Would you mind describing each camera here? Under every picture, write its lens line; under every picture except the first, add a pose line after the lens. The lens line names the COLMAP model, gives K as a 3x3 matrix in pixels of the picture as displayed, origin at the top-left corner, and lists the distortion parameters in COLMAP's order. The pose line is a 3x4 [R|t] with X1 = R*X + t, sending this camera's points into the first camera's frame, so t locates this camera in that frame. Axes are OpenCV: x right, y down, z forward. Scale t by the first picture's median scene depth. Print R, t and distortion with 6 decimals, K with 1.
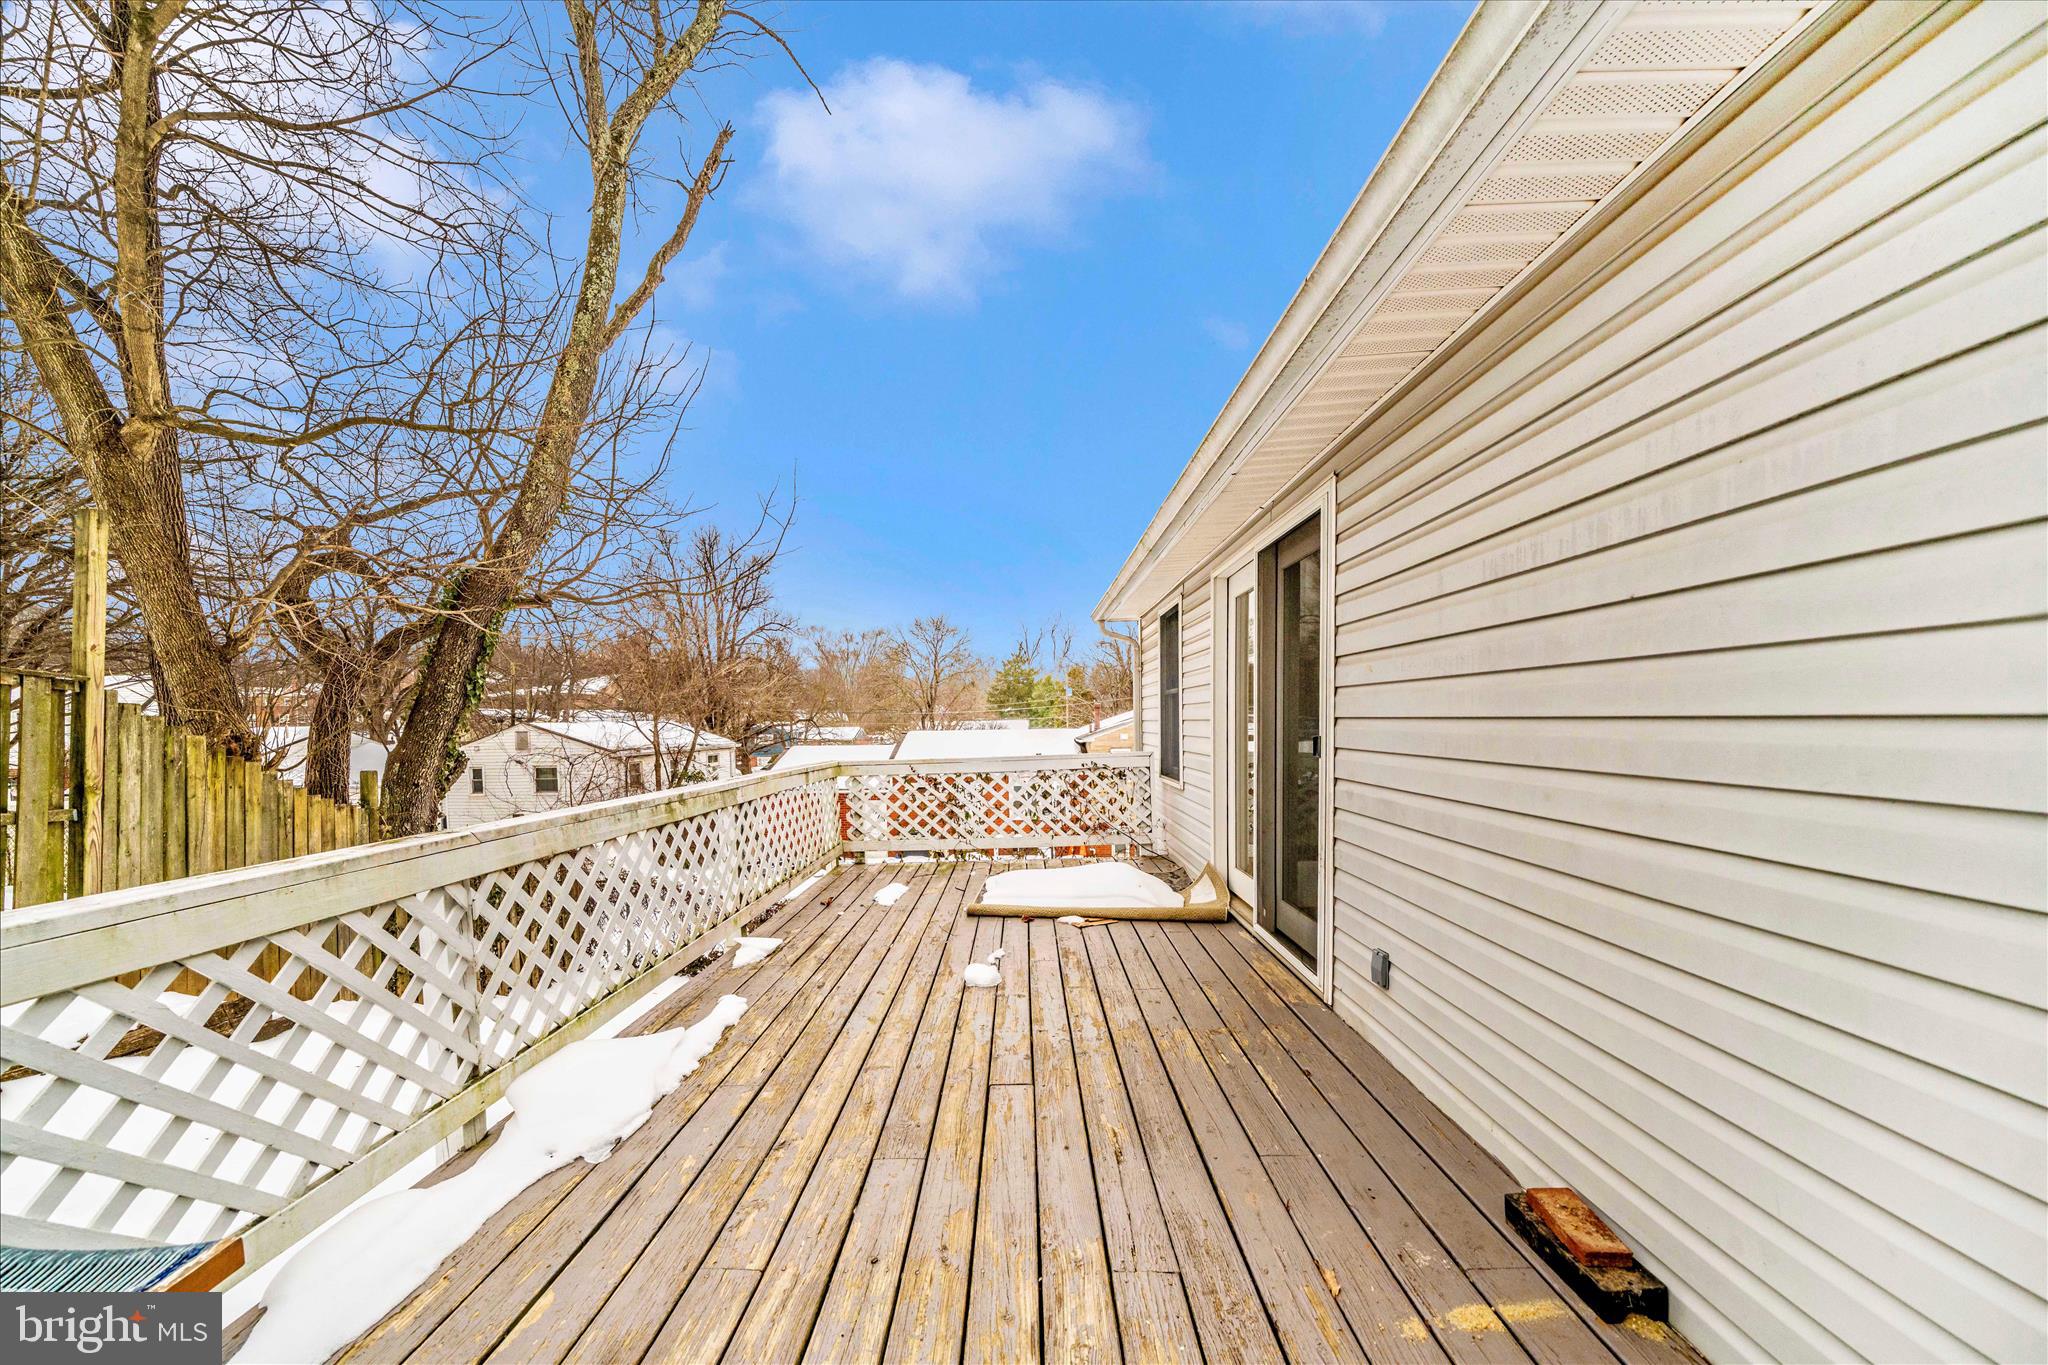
lens RADIAL K [[749.2, 0, 989.9], [0, 749.2, 698.5], [0, 0, 1]] dist [-0.001846, -0.000121]
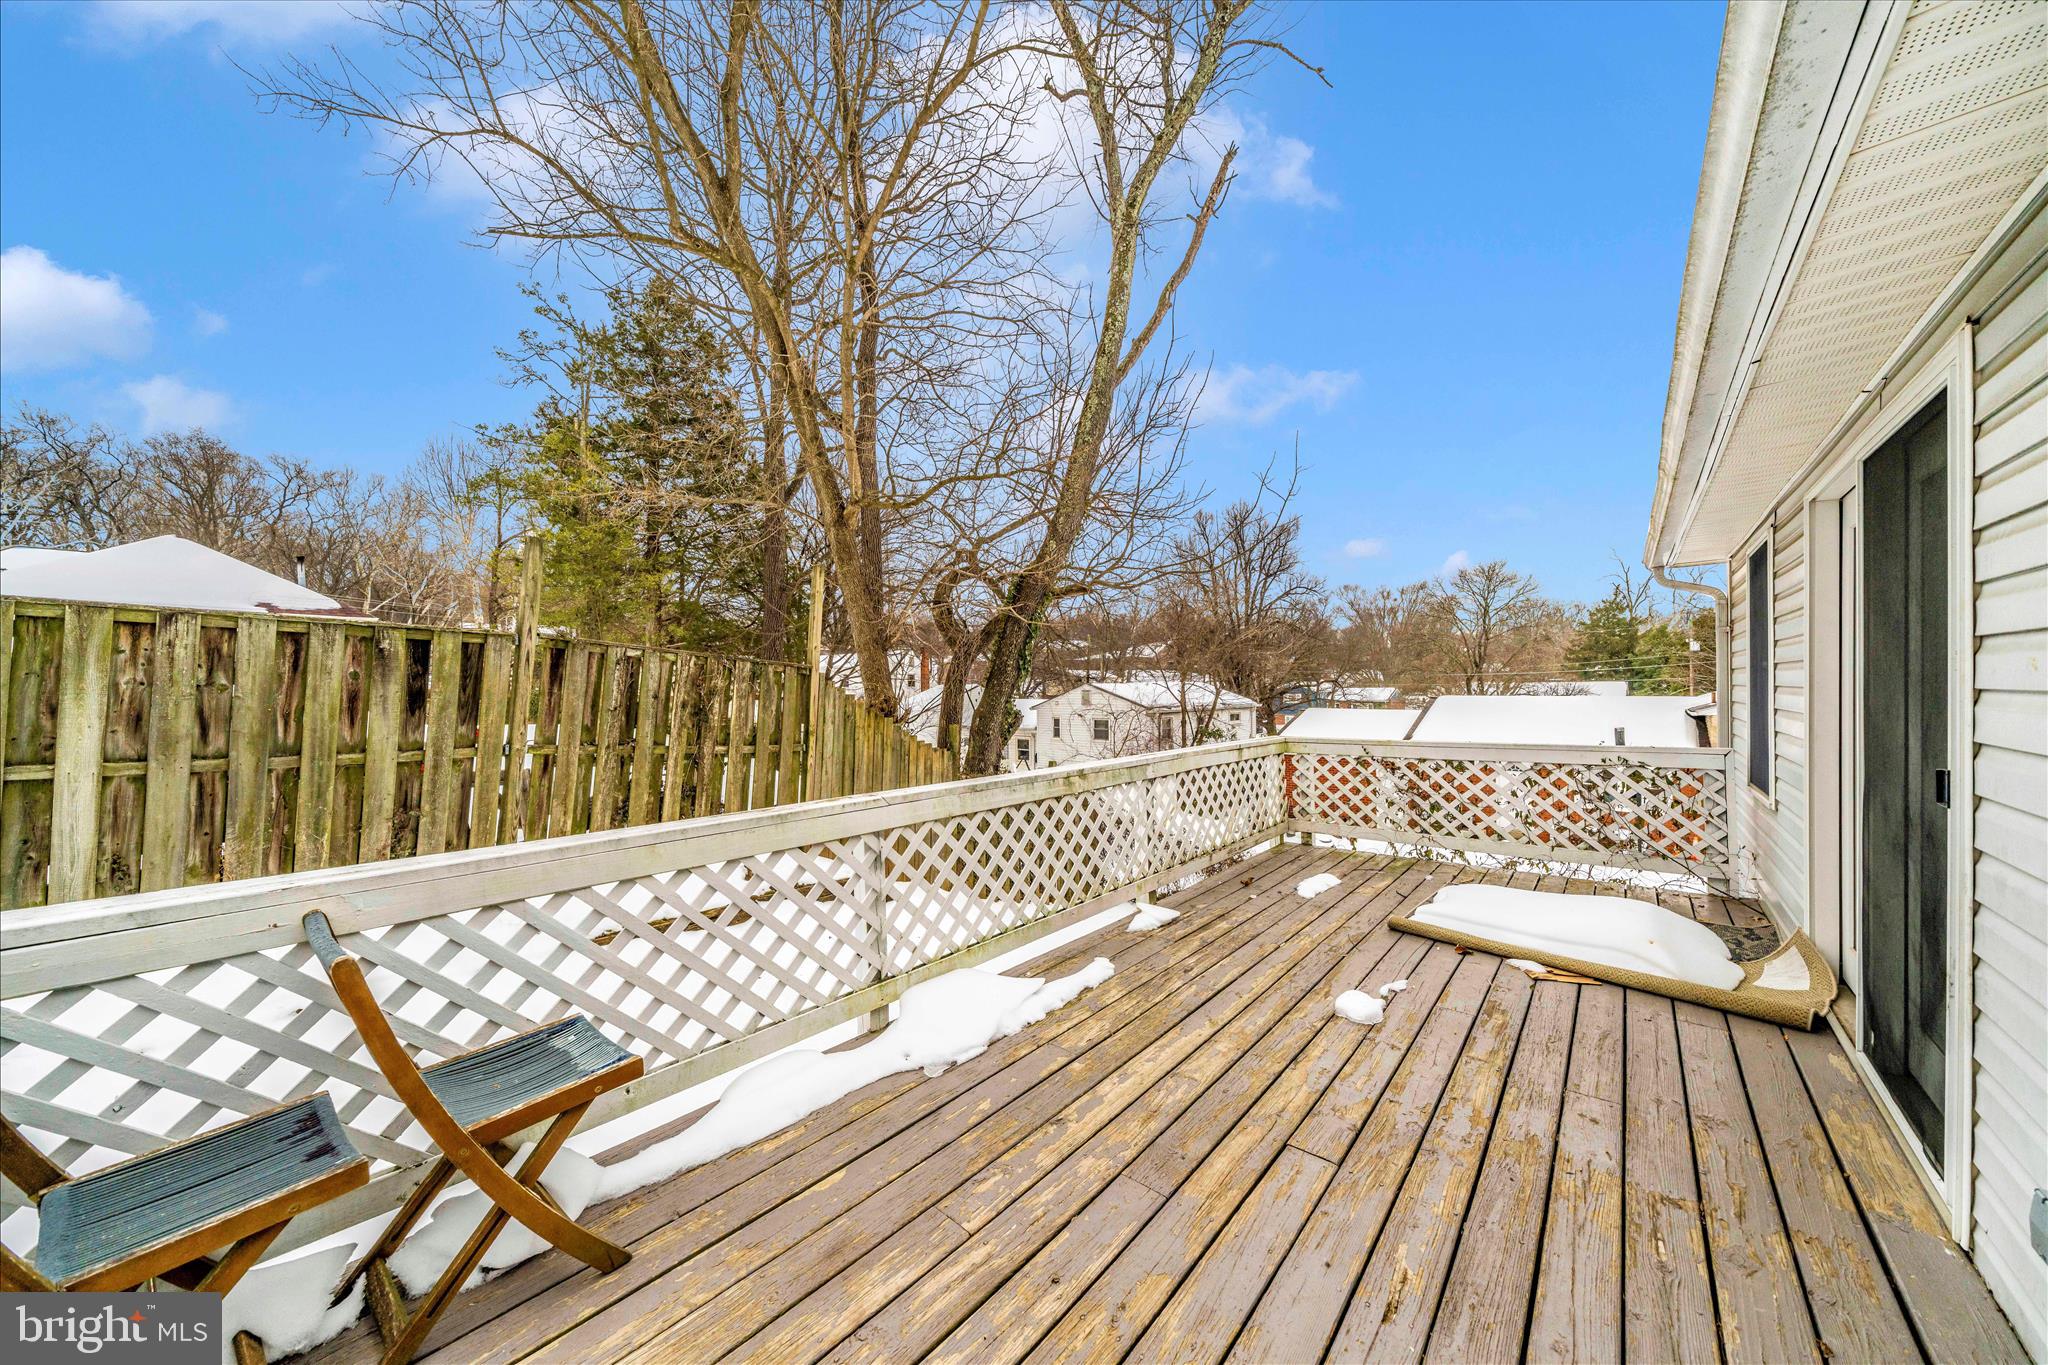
lens RADIAL K [[690.3, 0, 1015.4], [0, 690.3, 642.7], [0, 0, 1]] dist [-0.000814, -0.000507]
pose [[0.775845, -0.029985, -0.630210, 0.122036], [0.015389, 0.999472, -0.028609, -0.025744], [0.630736, 0.012497, 0.775897, 0.066854]]
